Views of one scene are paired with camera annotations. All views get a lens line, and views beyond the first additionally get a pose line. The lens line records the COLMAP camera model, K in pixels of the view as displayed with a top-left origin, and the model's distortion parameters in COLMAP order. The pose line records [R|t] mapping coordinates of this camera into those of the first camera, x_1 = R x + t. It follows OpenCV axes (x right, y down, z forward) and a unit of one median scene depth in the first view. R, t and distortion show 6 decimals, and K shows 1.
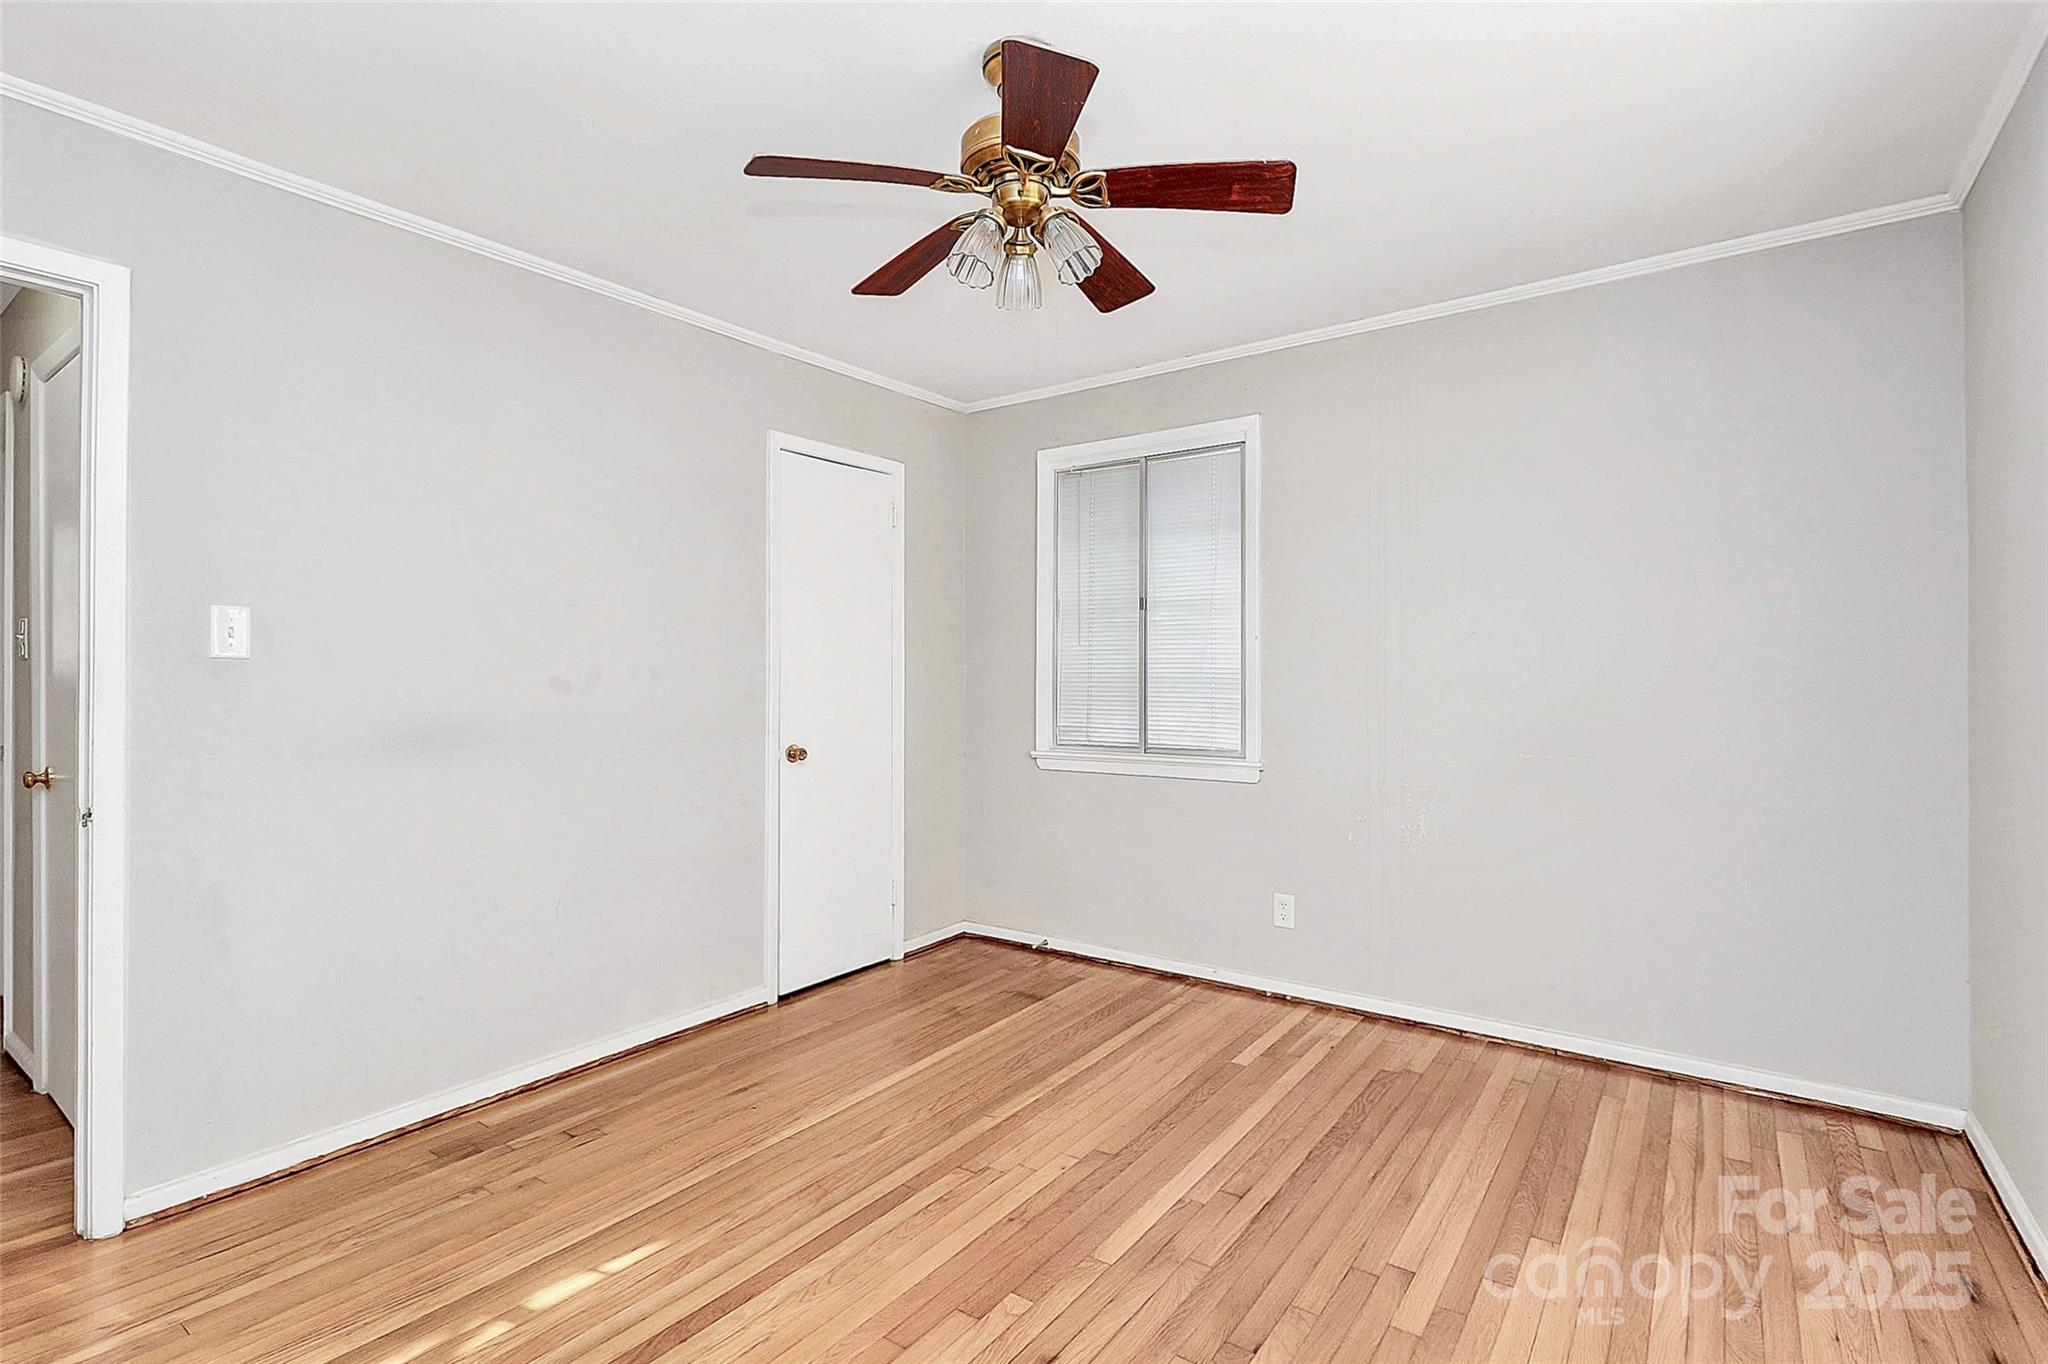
lens RADIAL K [[961.0, 0, 1024.0], [0, 961.0, 682.0], [0, 0, 1]] dist [-0.000136, -0.000029]
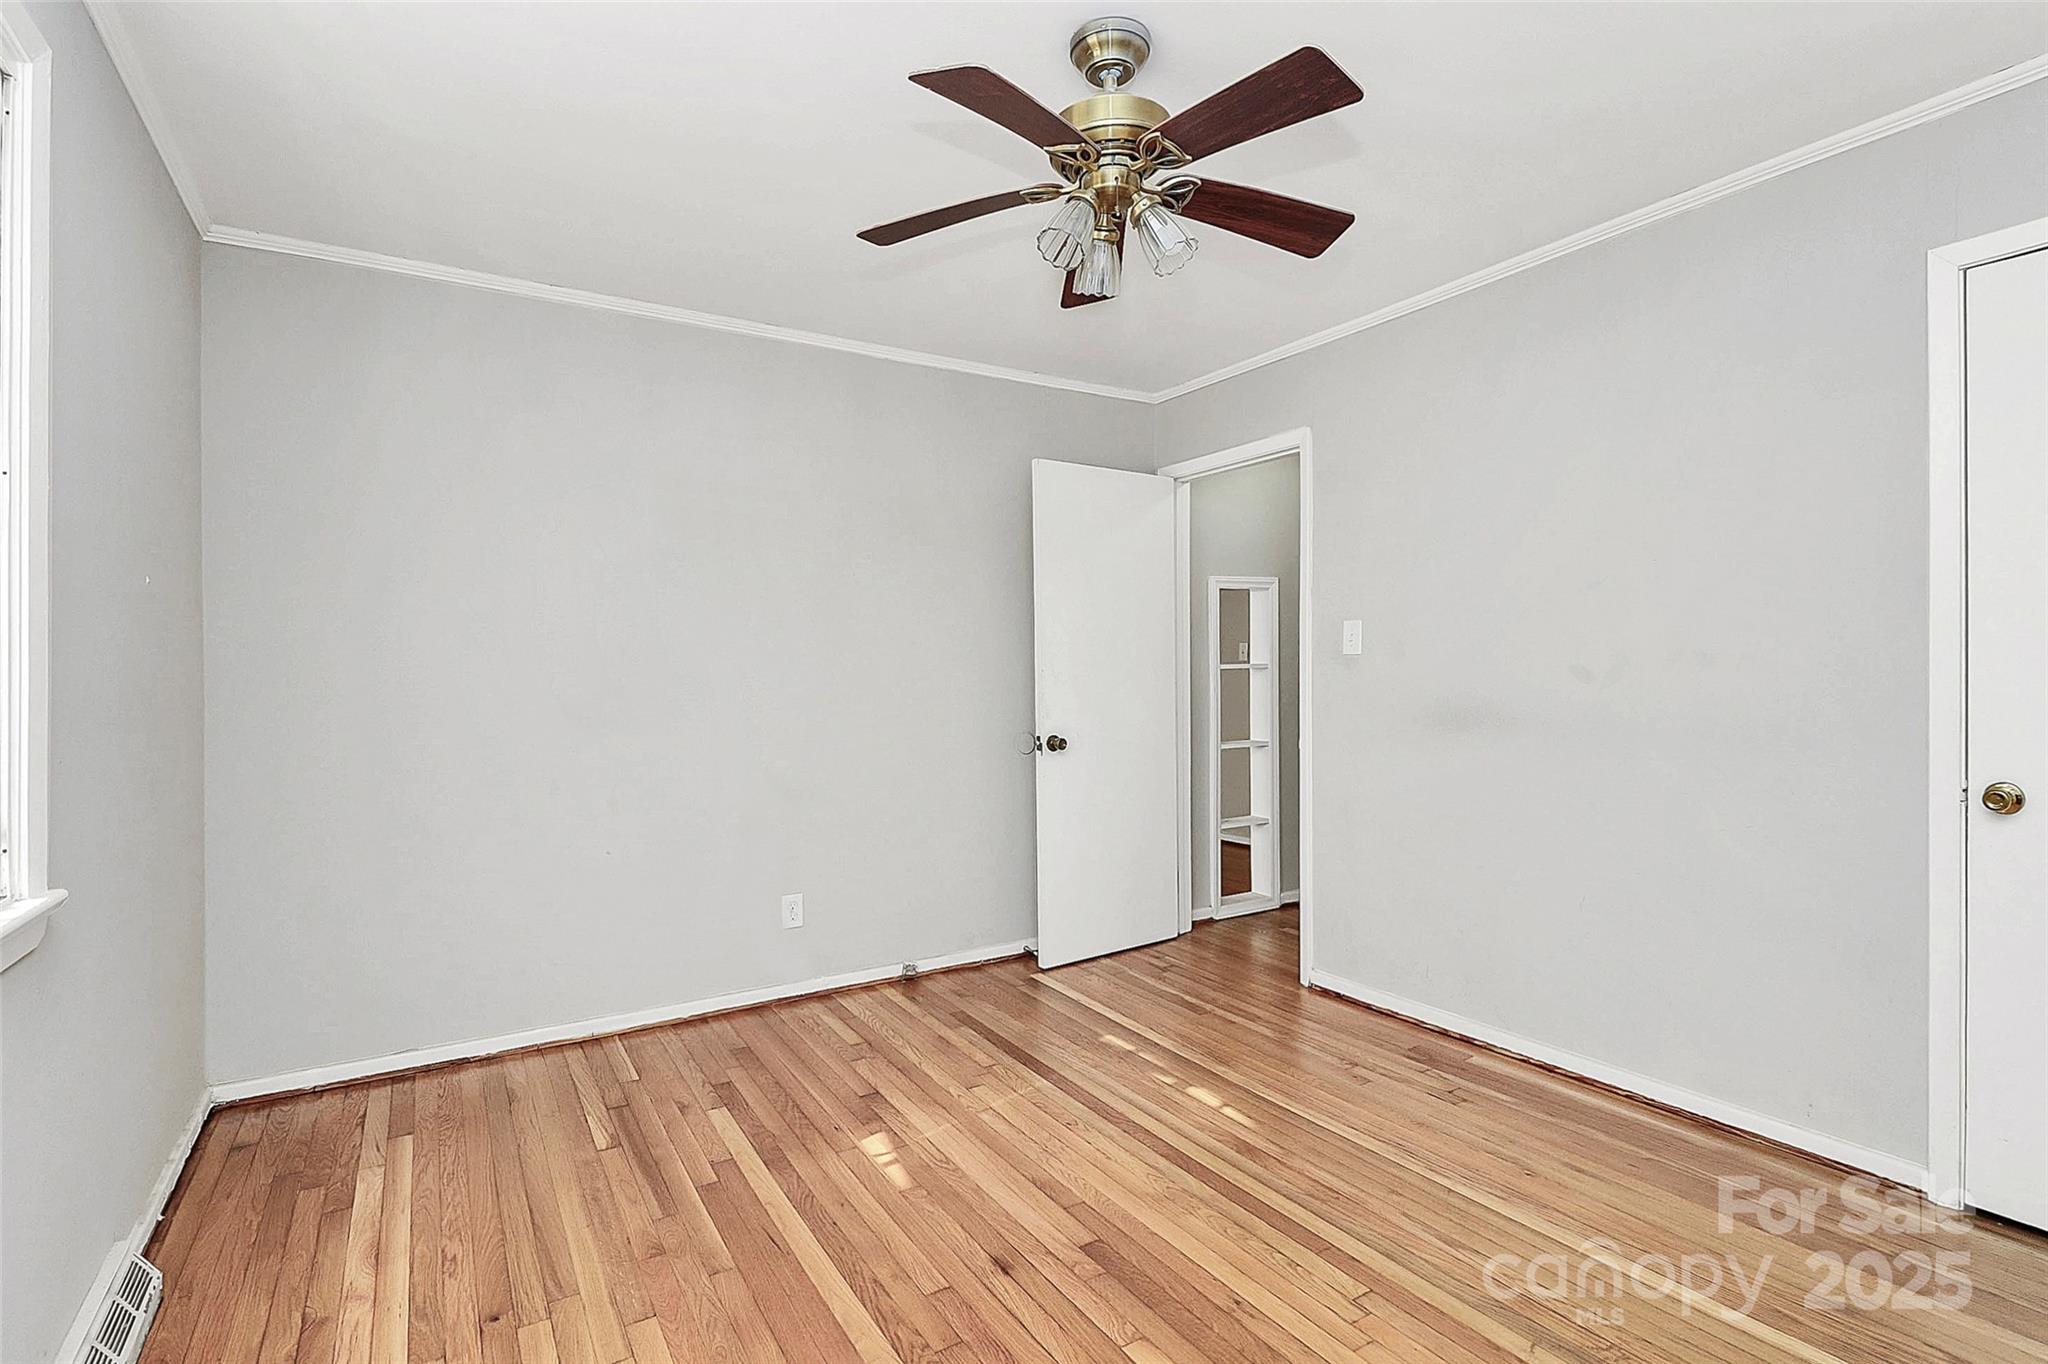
lens RADIAL K [[987.7, 0, 1024.0], [0, 987.7, 682.0], [0, 0, 1]] dist [0.000283, 0.000014]
pose [[-0.376160, 0.017036, -0.926398, 0.761947], [0.006512, 0.999855, 0.015743, -0.008559], [0.926532, -0.000111, -0.376216, 1.015806]]
